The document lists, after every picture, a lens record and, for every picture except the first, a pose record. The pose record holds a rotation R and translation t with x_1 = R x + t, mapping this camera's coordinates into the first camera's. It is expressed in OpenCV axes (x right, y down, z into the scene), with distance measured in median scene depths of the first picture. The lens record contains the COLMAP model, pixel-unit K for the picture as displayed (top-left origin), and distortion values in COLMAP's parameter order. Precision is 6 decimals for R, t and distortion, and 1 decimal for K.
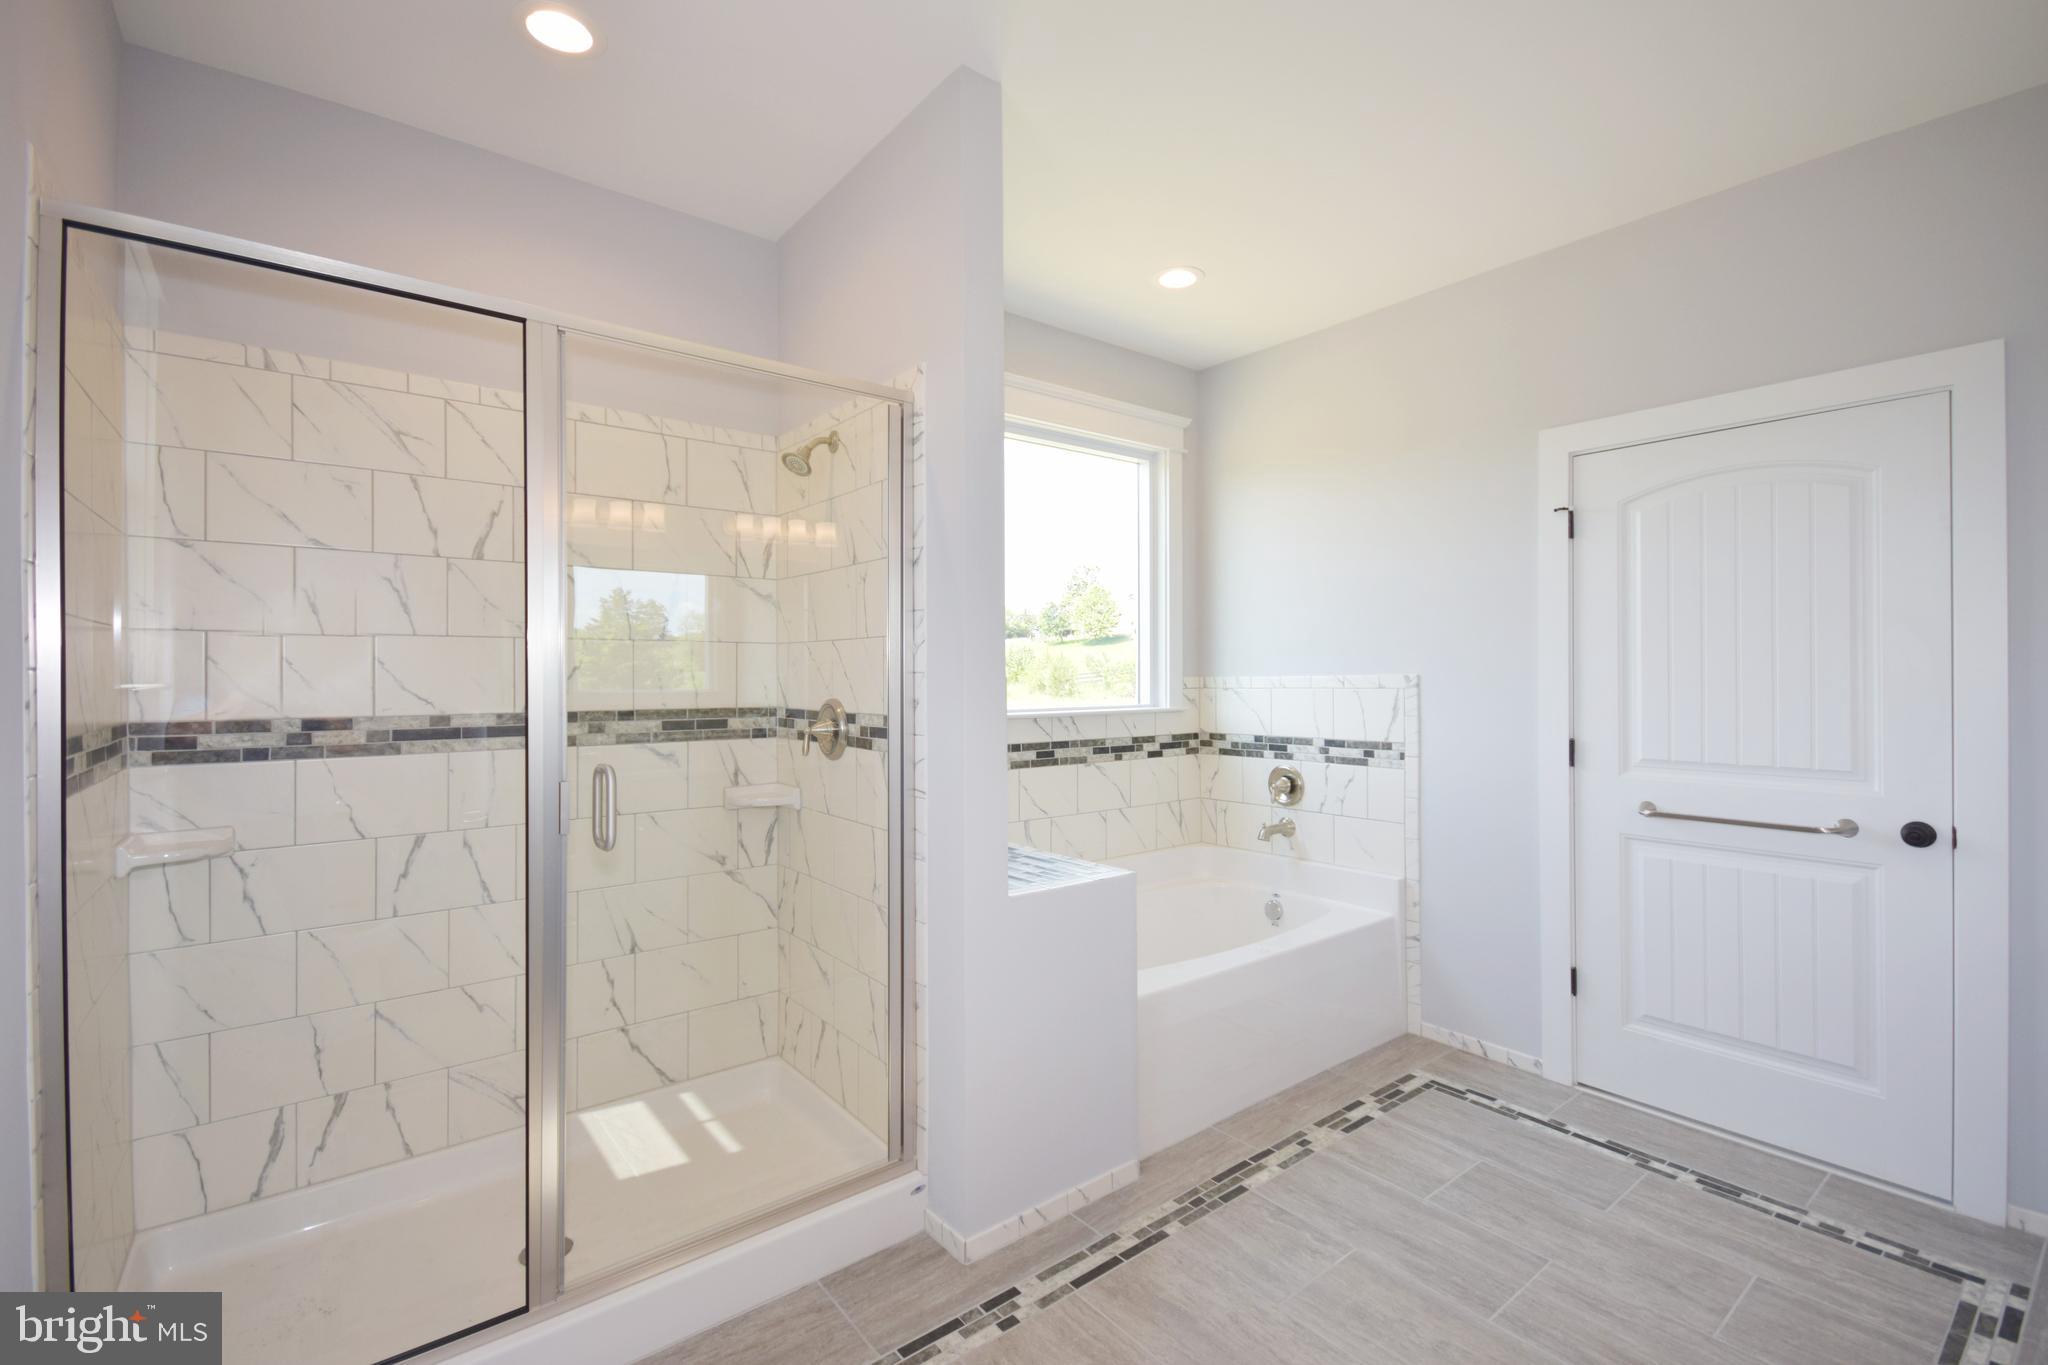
lens RADIAL K [[916.7, 0, 972.9], [0, 916.7, 678.0], [0, 0, 1]] dist [-0.003251, -0.002224]
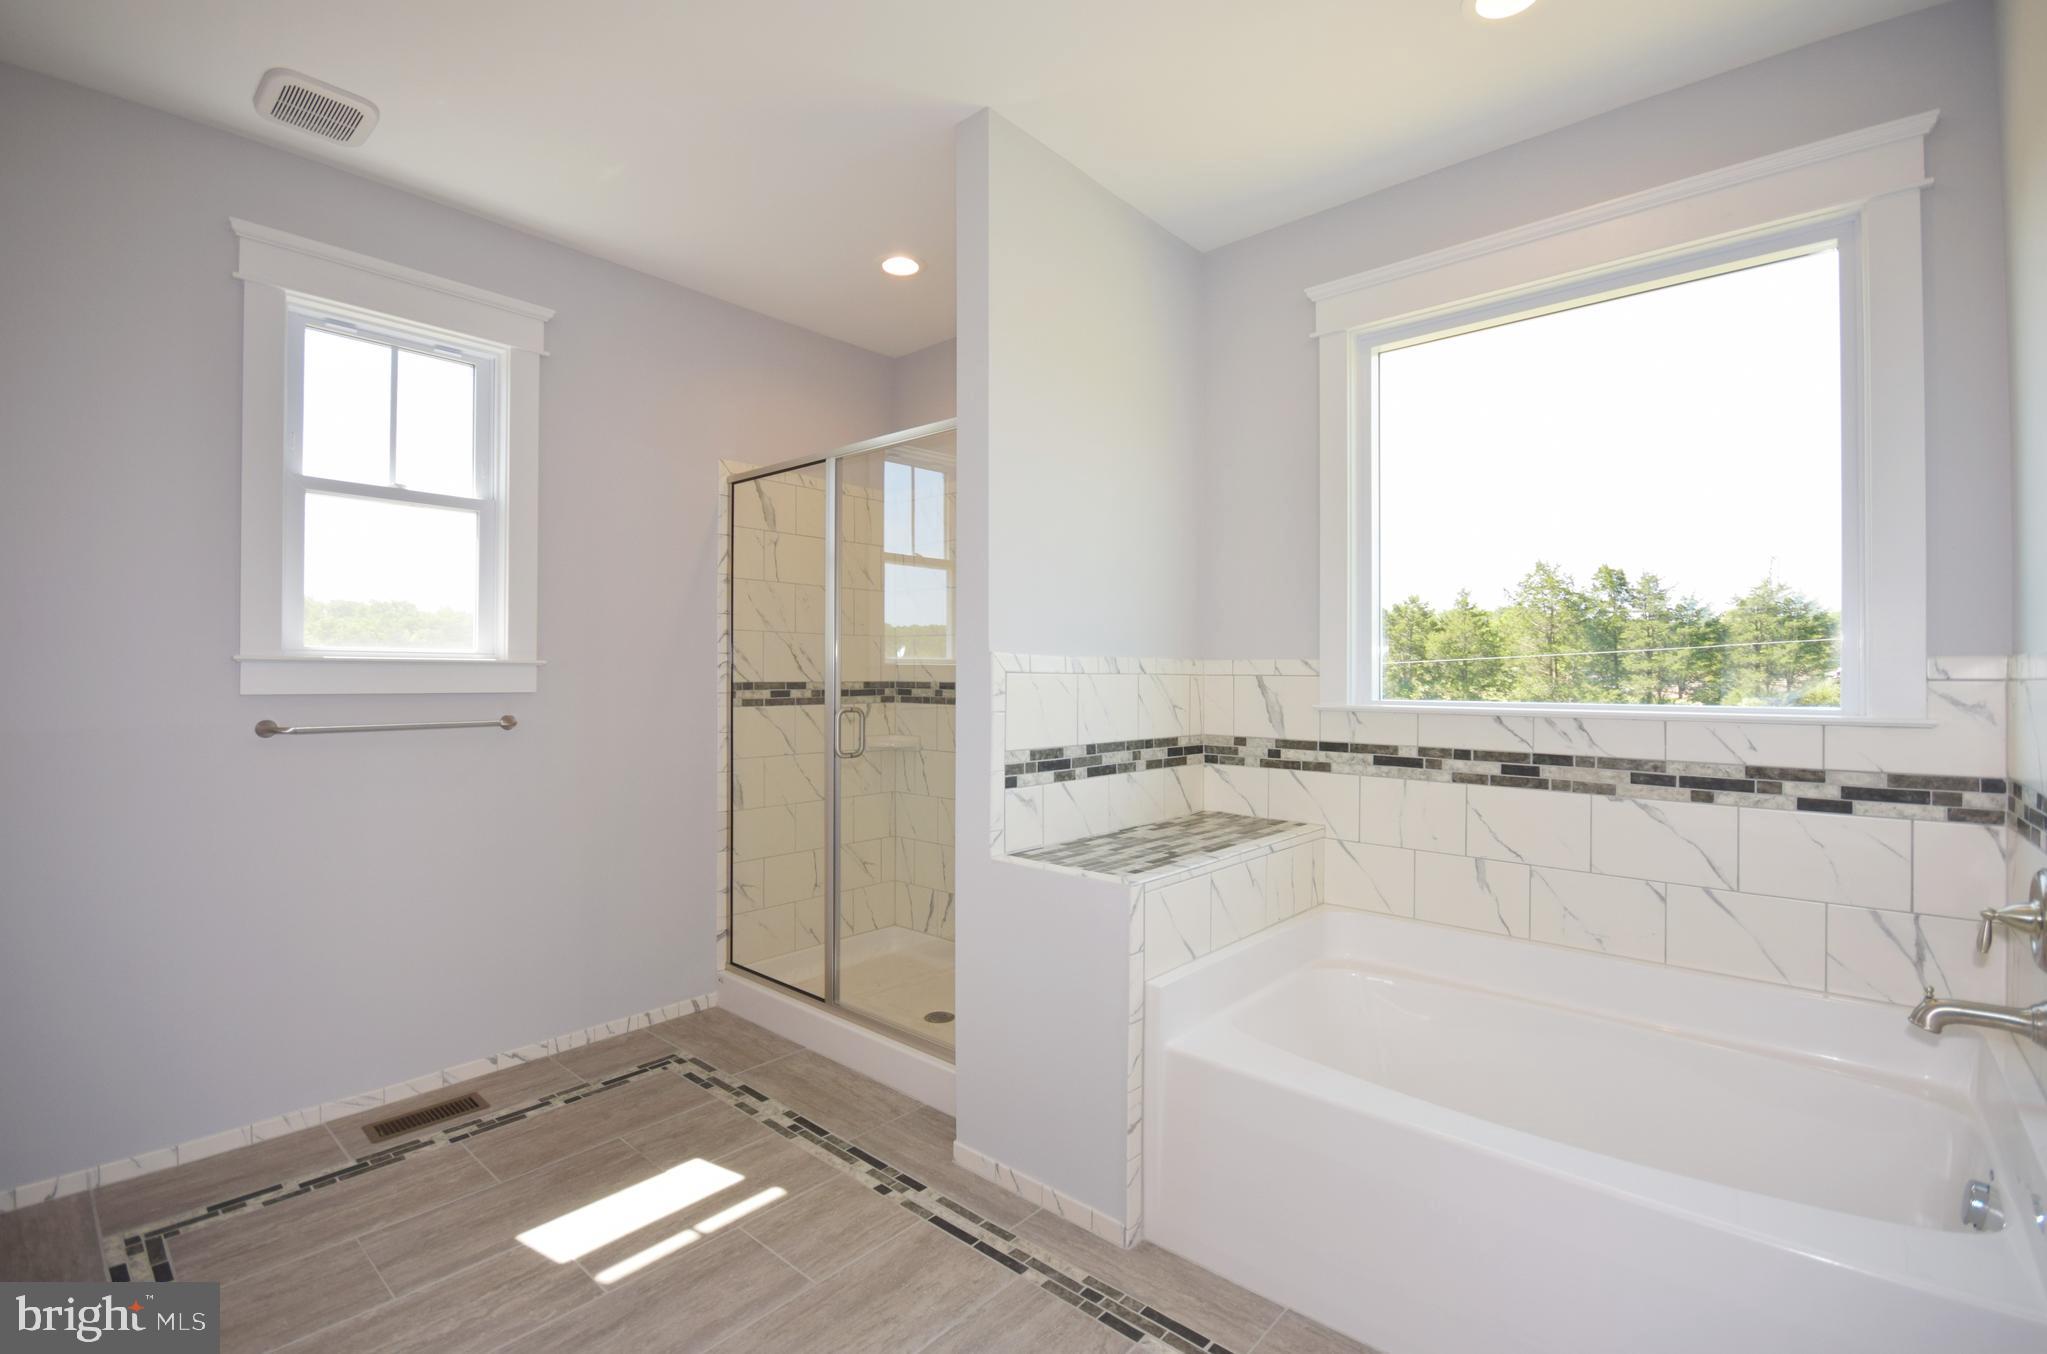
lens RADIAL K [[897.6, 0, 1041.7], [0, 897.6, 669.9], [0, 0, 1]] dist [-0.008231, -0.004478]
pose [[0.200575, 0.004360, -0.979669, 0.677303], [-0.004389, 0.999984, 0.003552, 0.007768], [0.979668, 0.003587, 0.200591, 0.530039]]
